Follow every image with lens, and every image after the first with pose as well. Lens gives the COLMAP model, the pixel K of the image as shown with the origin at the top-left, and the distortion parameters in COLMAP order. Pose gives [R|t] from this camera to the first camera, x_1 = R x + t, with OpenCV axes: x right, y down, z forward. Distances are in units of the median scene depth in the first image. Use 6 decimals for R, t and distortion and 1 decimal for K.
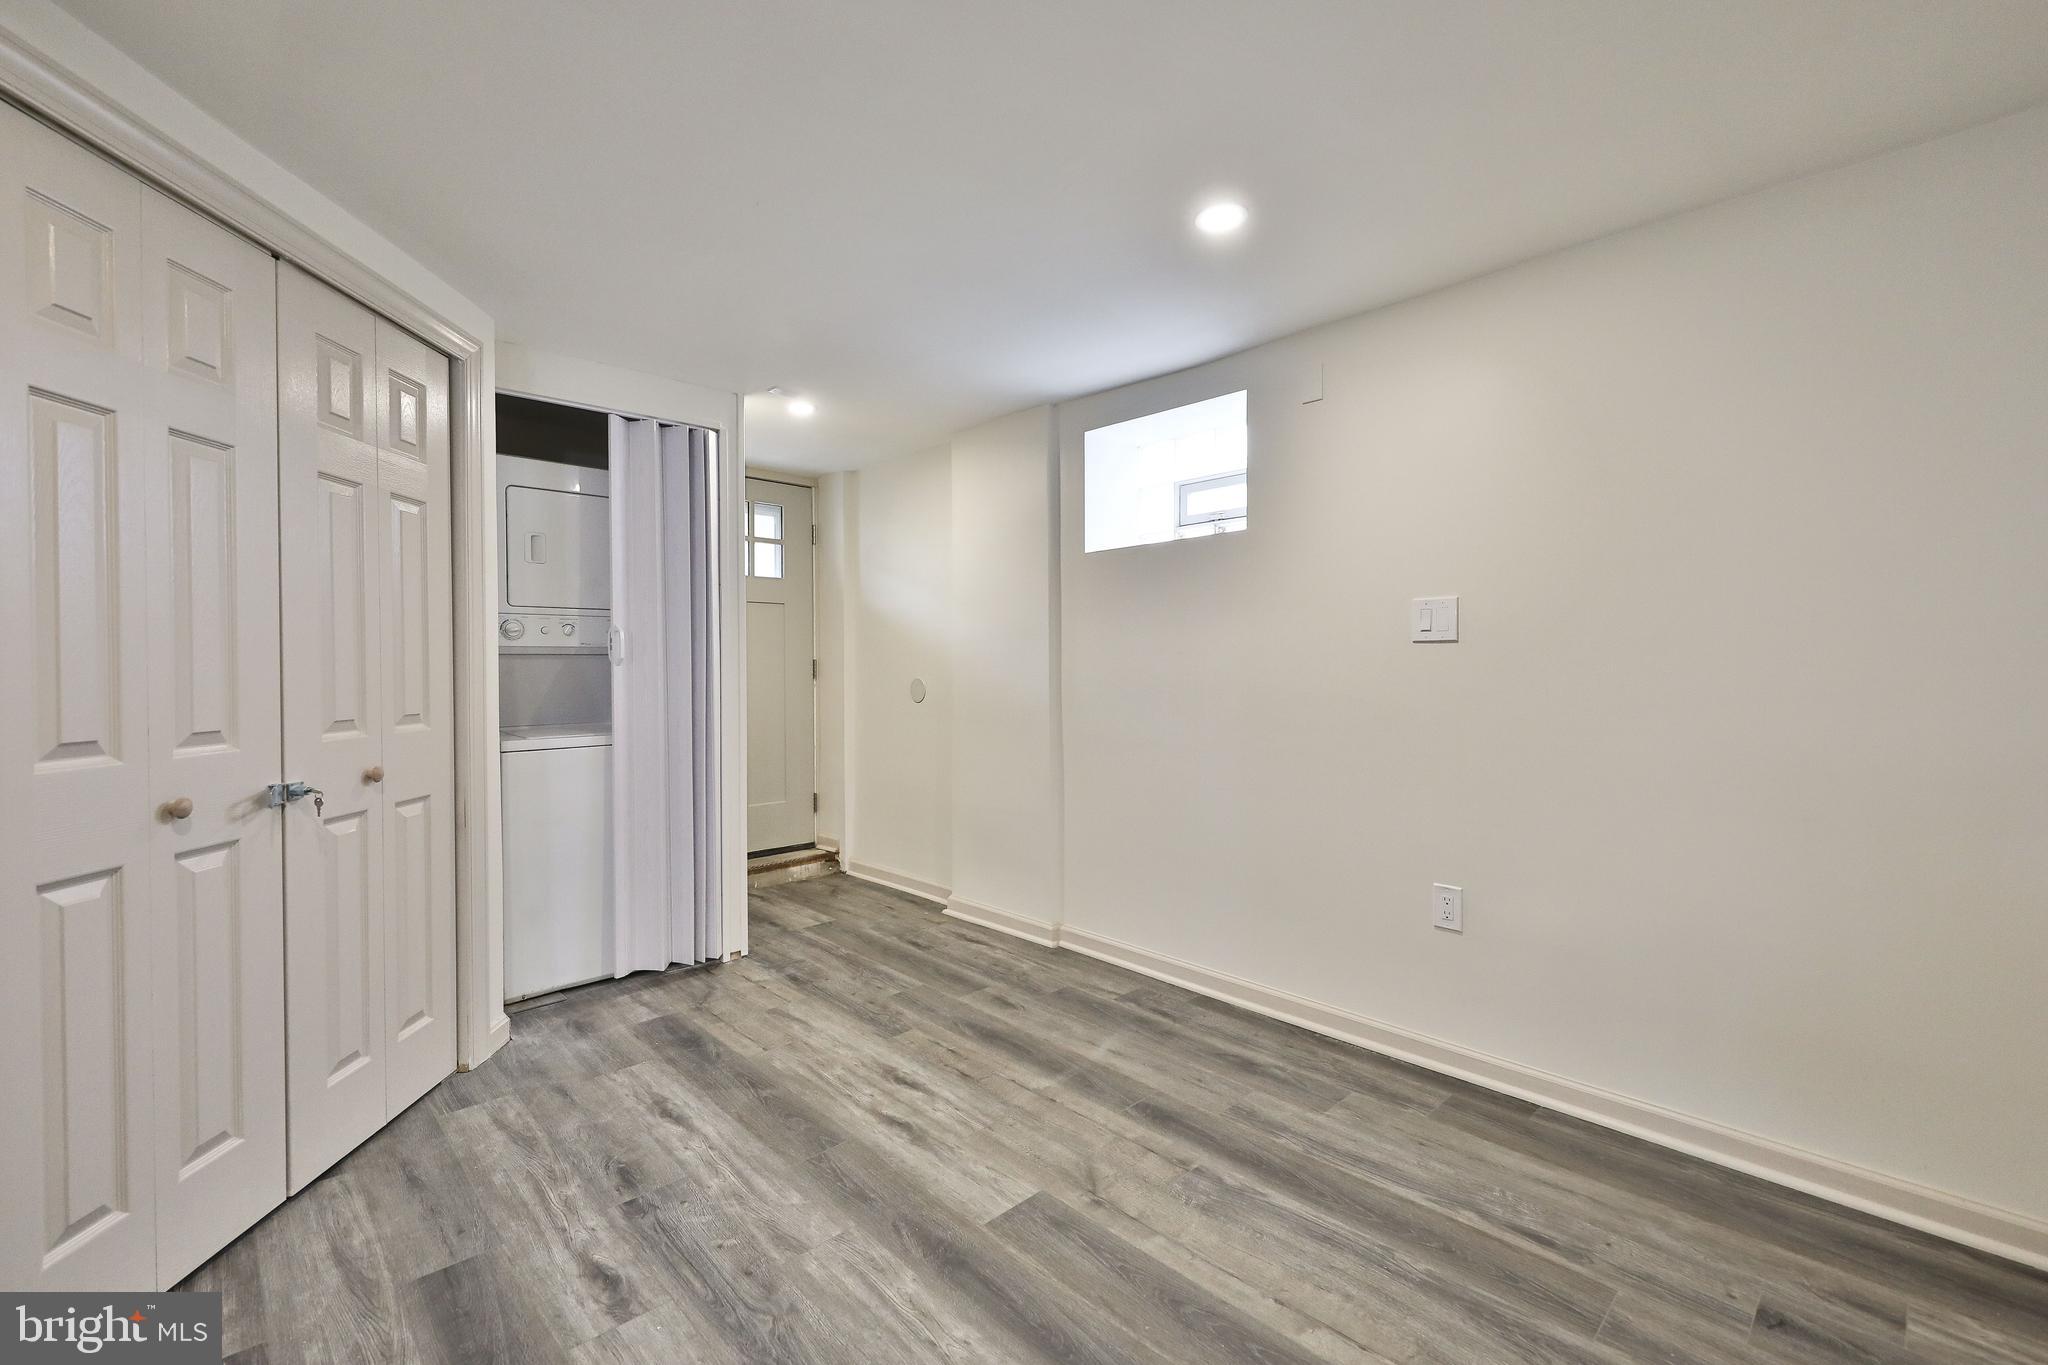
lens RADIAL K [[879.4, 0, 1029.9], [0, 879.4, 678.0], [0, 0, 1]] dist [0.021866, -0.010804]
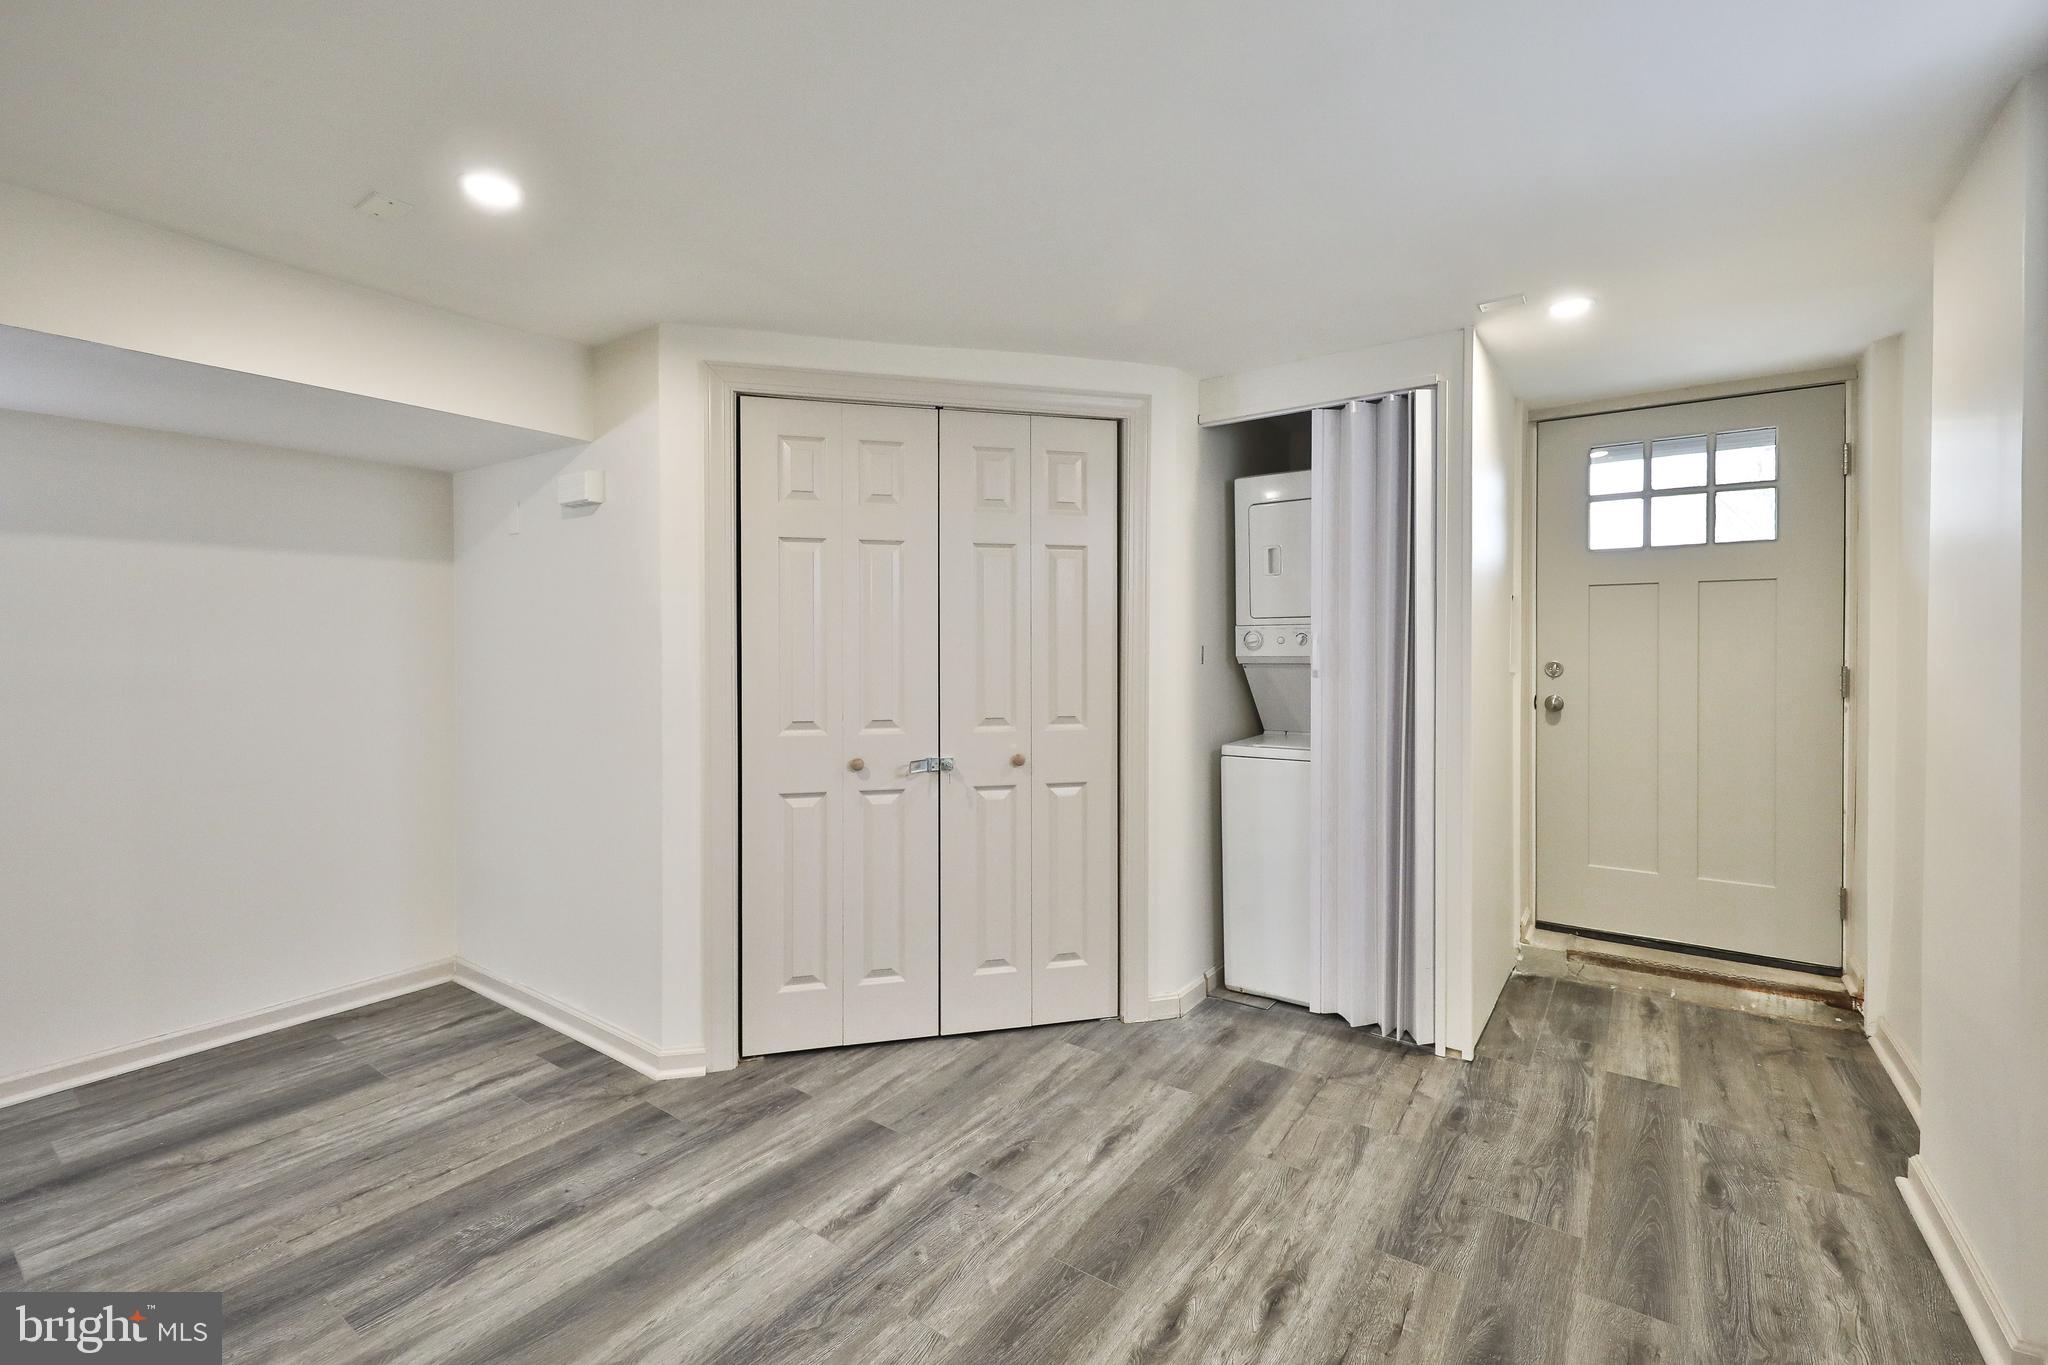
lens RADIAL K [[875.0, 0, 1016.7], [0, 875.0, 658.4], [0, 0, 1]] dist [0.022957, -0.011052]
pose [[0.183846, 0.014034, -0.982855, 0.411143], [-0.012922, 0.999846, 0.011860, -0.044026], [0.982870, 0.010520, 0.183999, 0.552379]]
